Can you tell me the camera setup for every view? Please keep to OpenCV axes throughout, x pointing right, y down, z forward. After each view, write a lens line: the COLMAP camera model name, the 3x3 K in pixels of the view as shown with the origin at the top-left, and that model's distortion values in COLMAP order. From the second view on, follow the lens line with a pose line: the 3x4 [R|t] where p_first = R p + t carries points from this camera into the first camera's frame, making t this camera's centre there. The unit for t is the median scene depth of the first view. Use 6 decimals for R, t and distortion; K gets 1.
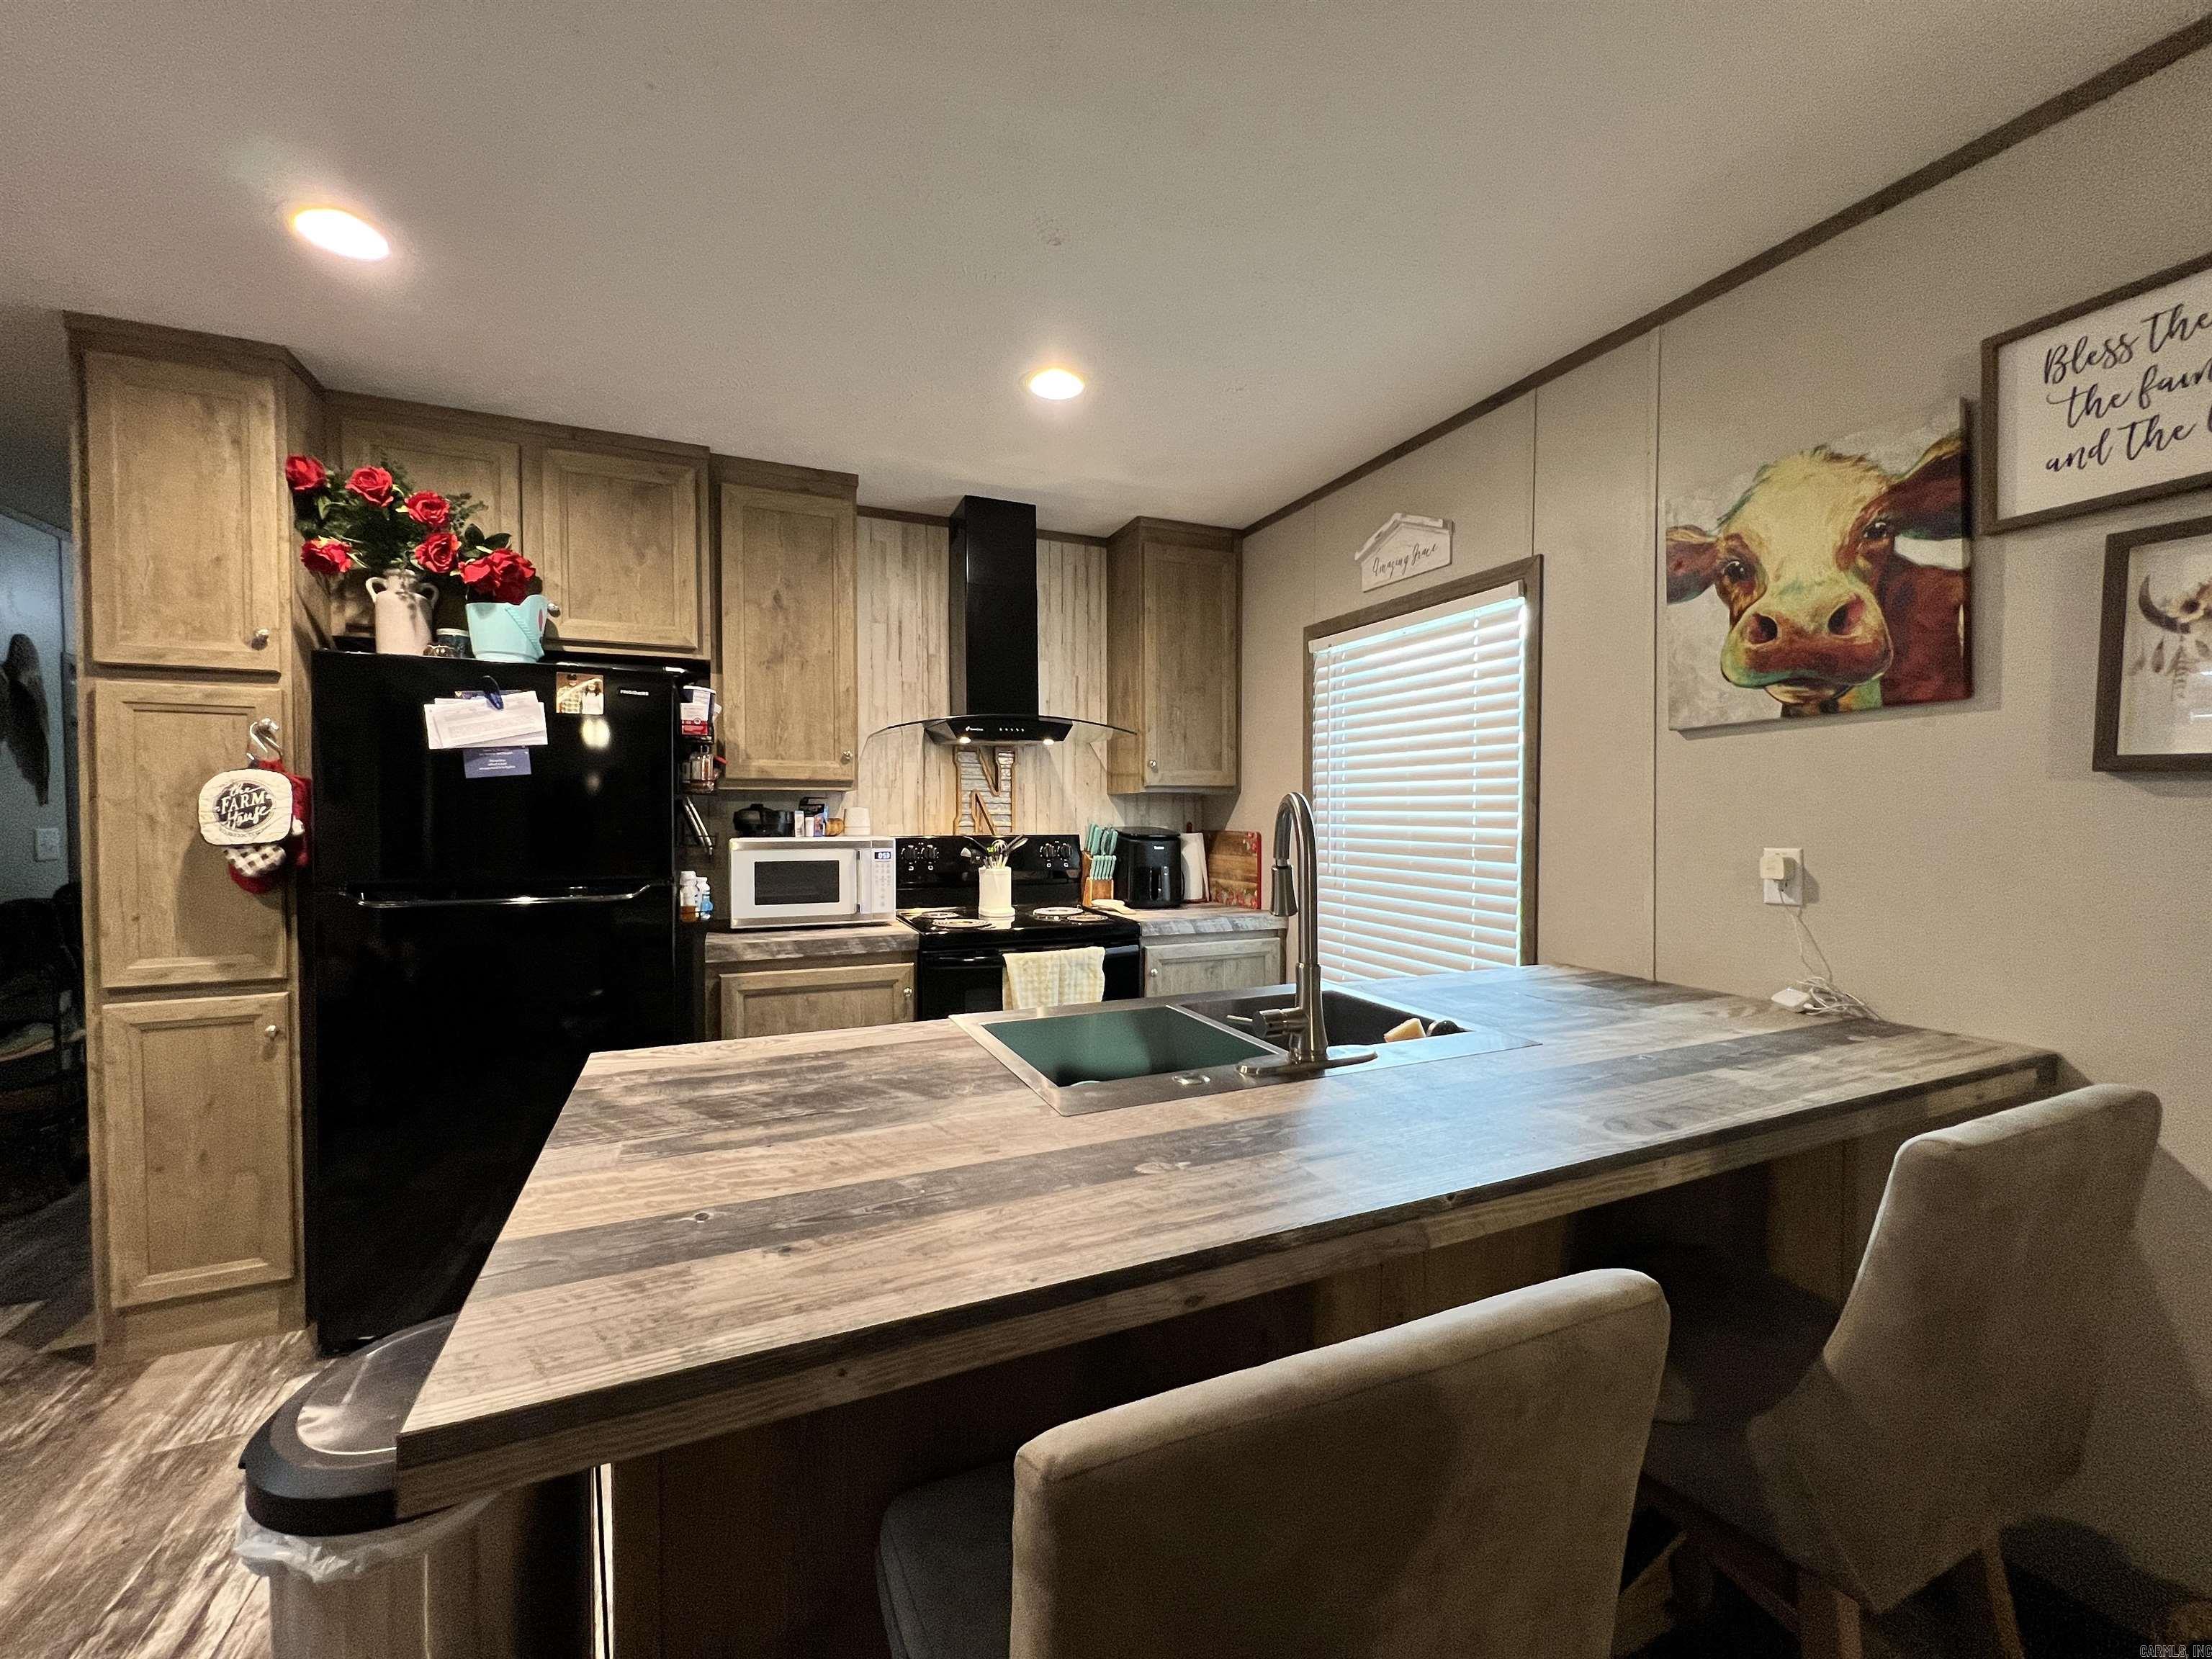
lens RADIAL K [[838.8, 0, 1087.4], [0, 838.8, 832.5], [0, 0, 1]] dist [-0.001446, 0.000311]
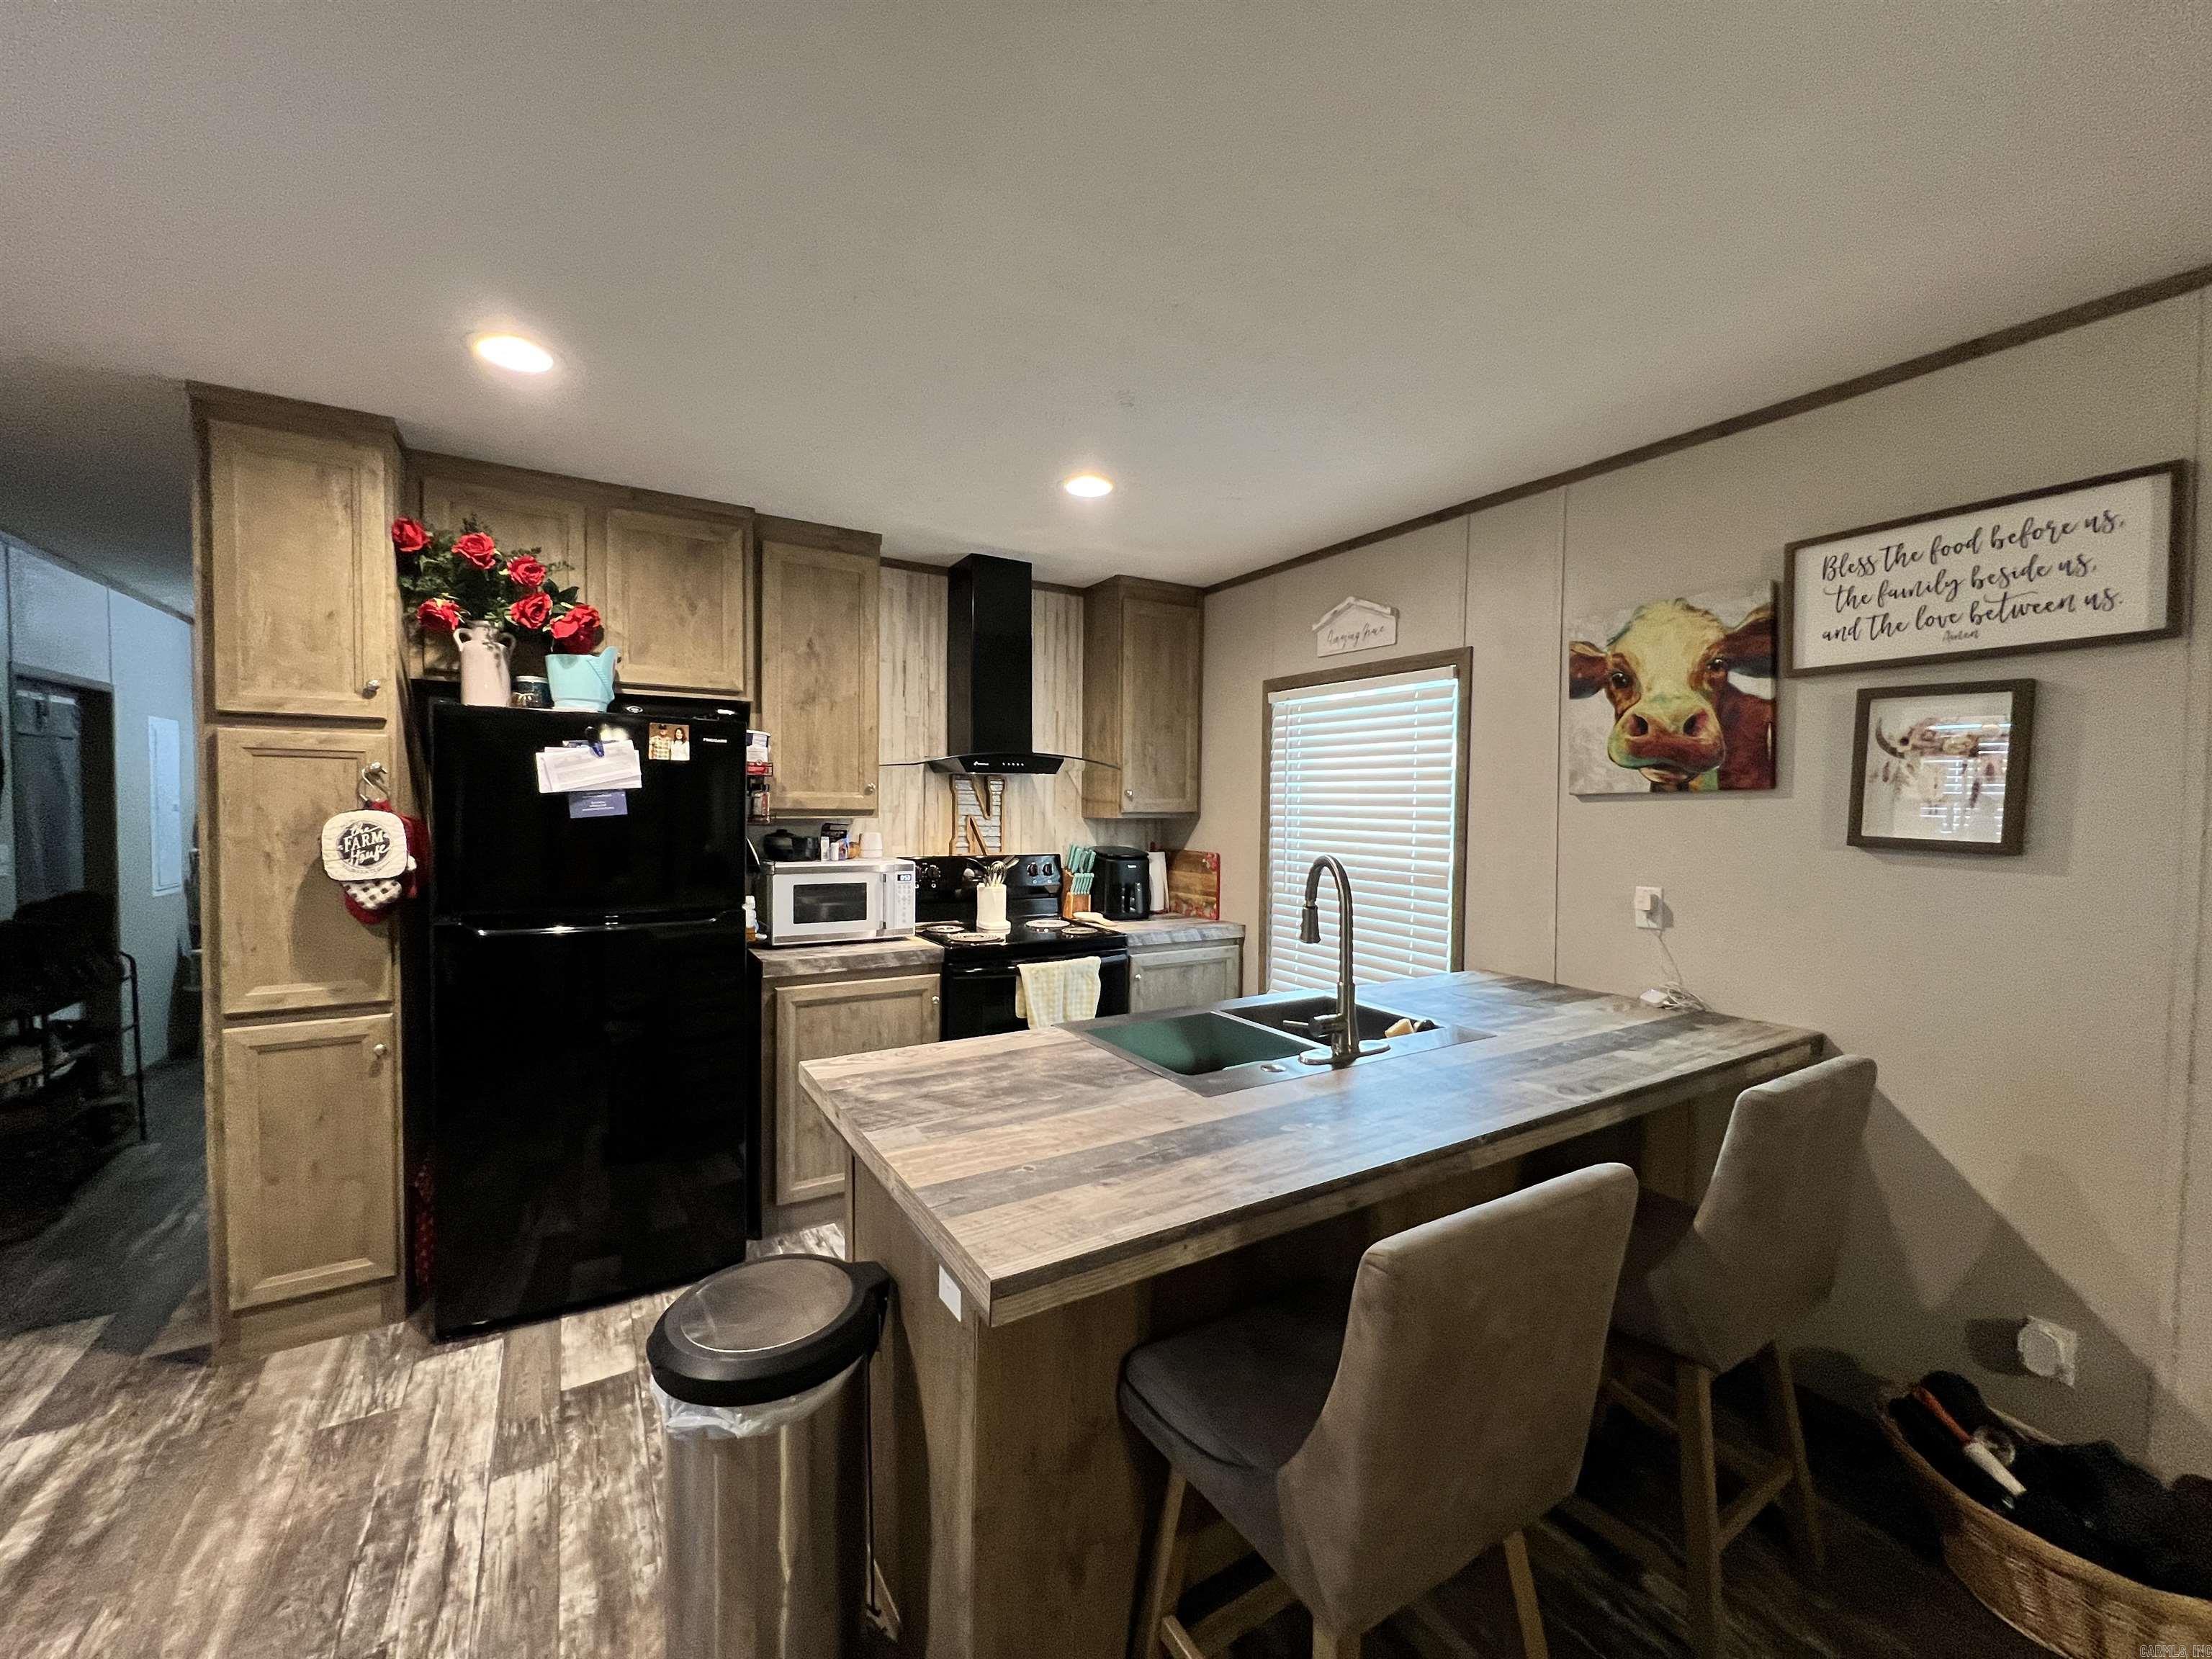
lens RADIAL K [[838.8, 0, 1074.3], [0, 838.8, 832.9], [0, 0, 1]] dist [-0.001446, 0.000311]
pose [[0.992224, 0.005569, 0.124338, -0.221356], [-0.006807, 0.999931, 0.009539, -0.062359], [-0.124276, -0.010311, 0.992194, -0.194789]]
